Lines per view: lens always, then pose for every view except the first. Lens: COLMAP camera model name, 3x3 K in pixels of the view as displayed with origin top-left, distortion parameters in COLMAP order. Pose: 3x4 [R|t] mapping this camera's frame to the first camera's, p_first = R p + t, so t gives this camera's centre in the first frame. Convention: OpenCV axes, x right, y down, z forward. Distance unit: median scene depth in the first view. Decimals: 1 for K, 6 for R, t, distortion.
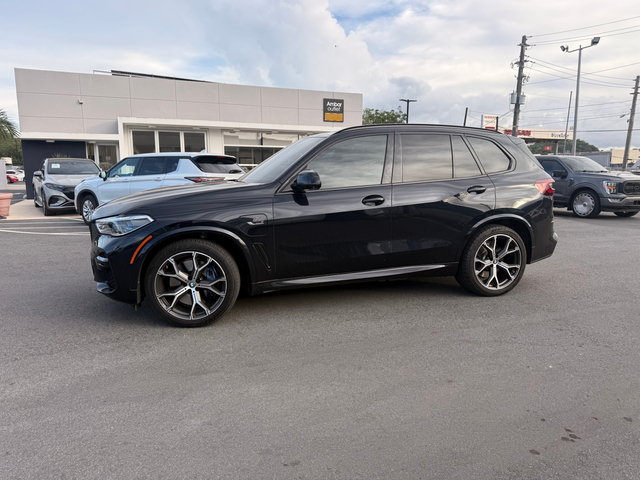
lens RADIAL K [[488.5, 0, 319.4], [0, 488.5, 238.5], [0, 0, 1]] dist [0.037361, -0.043097]
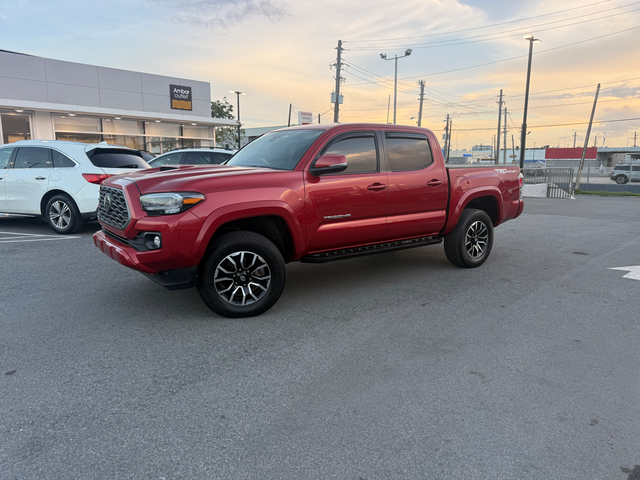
lens RADIAL K [[488.5, 0, 324.4], [0, 488.5, 239.9], [0, 0, 1]] dist [0.037361, -0.043097]
pose [[0.905471, -0.058963, 0.420293, -0.128105], [0.051309, 0.998247, 0.029504, -0.003236], [-0.421296, -0.005150, 0.906909, 0.028063]]
